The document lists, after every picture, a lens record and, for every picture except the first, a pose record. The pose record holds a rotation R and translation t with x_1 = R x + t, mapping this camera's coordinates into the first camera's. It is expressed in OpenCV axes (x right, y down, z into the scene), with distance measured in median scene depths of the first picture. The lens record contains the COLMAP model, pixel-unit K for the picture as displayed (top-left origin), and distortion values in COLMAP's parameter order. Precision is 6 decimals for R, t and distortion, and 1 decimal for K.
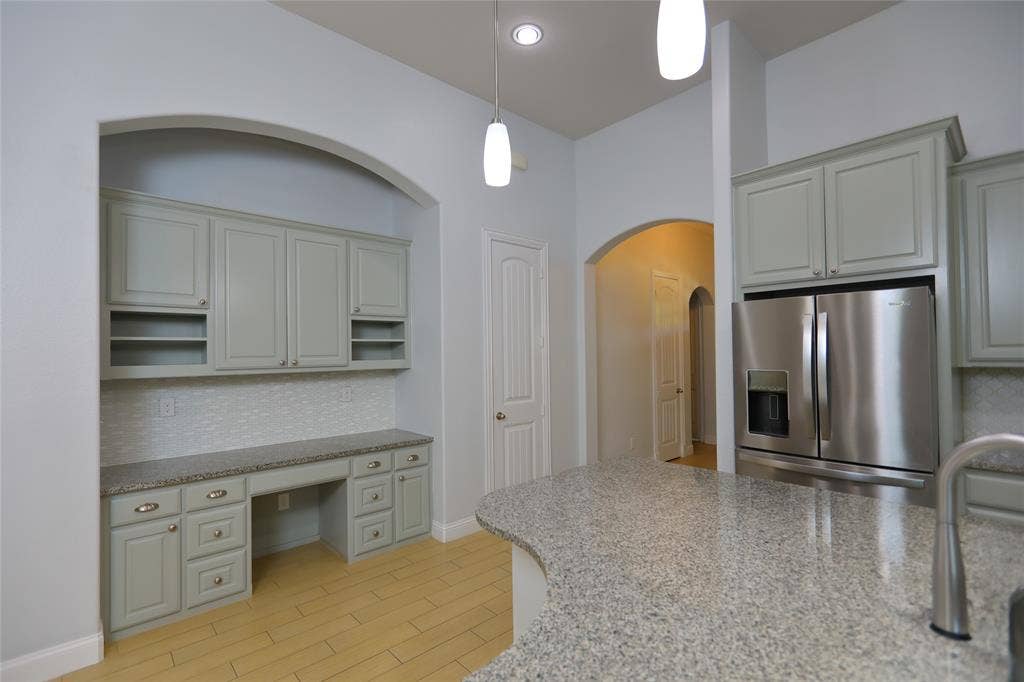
lens RADIAL K [[454.8, 0, 513.7], [0, 454.8, 343.3], [0, 0, 1]] dist [-0.000993, -0.000040]
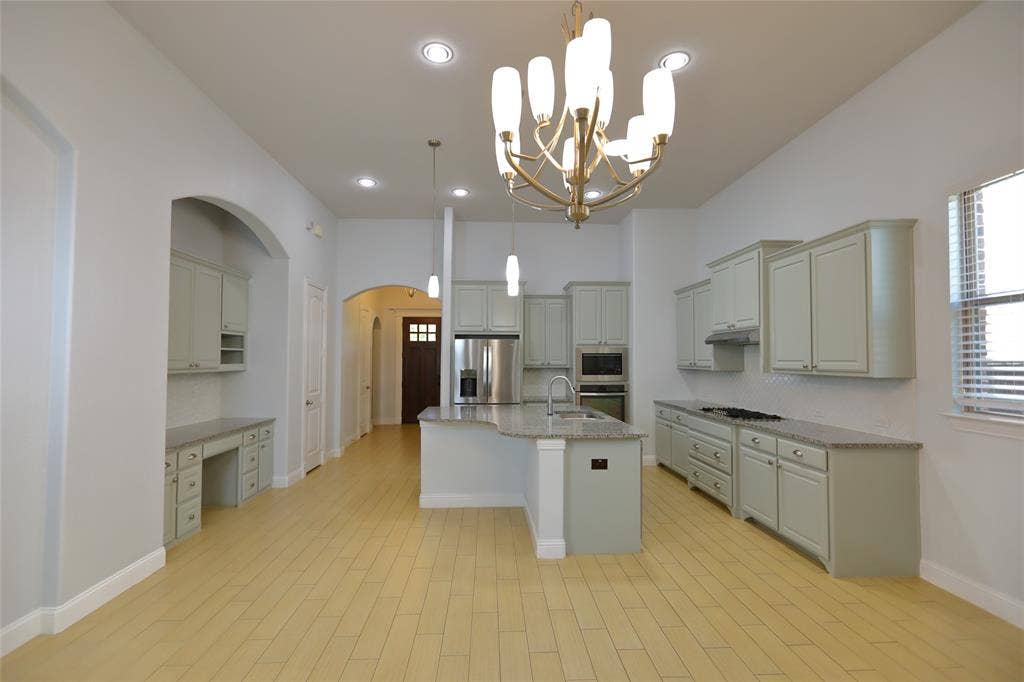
lens RADIAL K [[454.8, 0, 513.7], [0, 454.8, 343.3], [0, 0, 1]] dist [-0.000993, -0.000040]
pose [[0.628844, 0.042831, 0.776351, -0.930384], [-0.023024, 0.999070, -0.036469, 0.006089], [-0.777191, 0.005059, 0.629245, -0.549499]]
